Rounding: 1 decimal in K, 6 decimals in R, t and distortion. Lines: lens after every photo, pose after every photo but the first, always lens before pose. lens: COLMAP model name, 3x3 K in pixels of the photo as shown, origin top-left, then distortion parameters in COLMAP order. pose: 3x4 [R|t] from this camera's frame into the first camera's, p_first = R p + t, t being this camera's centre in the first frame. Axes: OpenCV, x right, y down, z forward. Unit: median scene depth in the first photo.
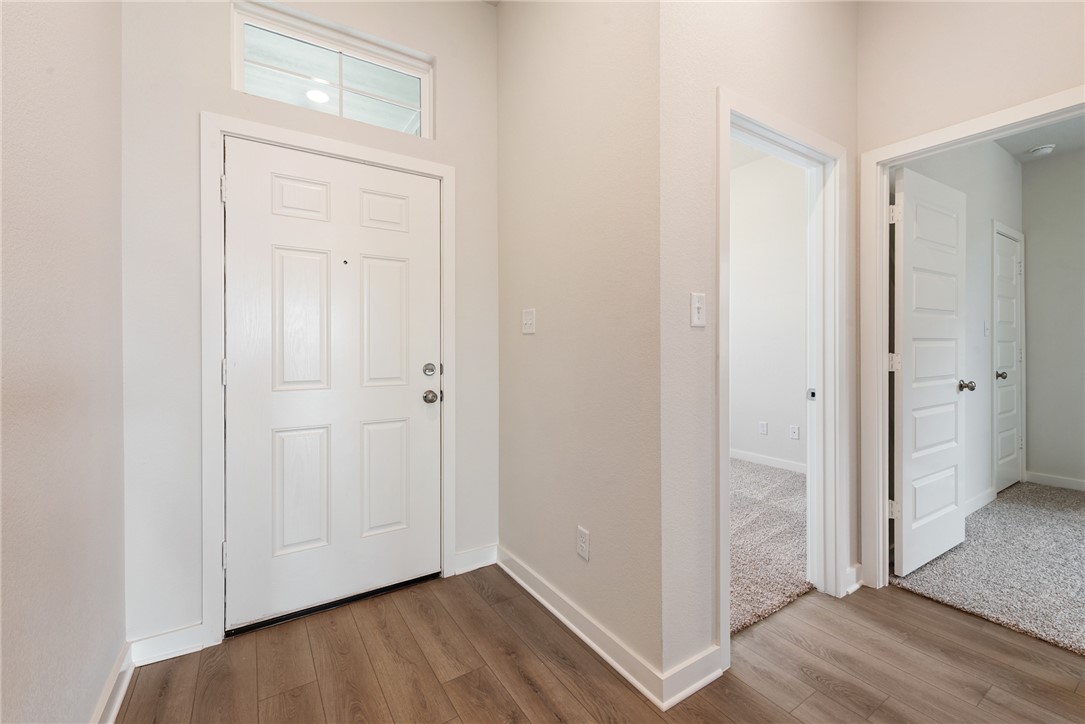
lens RADIAL K [[453.1, 0, 541.3], [0, 453.1, 346.6], [0, 0, 1]] dist [0.010653, -0.000533]
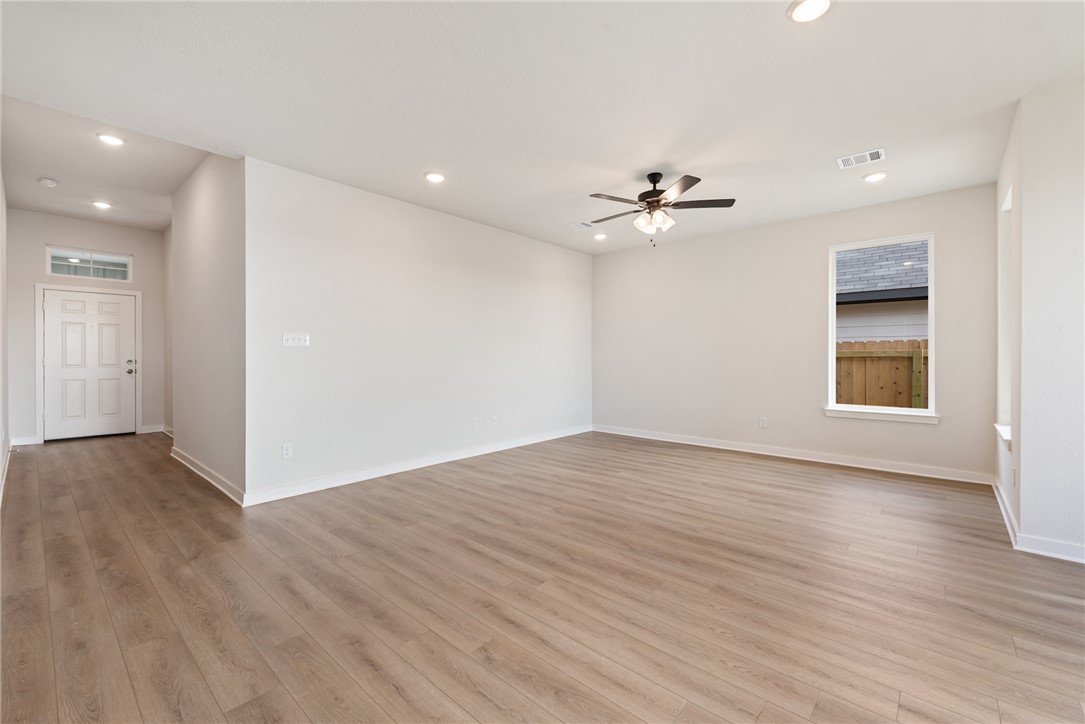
lens RADIAL K [[440.2, 0, 540.6], [0, 440.2, 358.4], [0, 0, 1]] dist [-0.002035, -0.000158]
pose [[0.961505, -0.000386, 0.274788, 1.868370], [-0.000532, 0.999995, 0.003264, 0.020831], [-0.274788, -0.003285, 0.961499, -3.008309]]
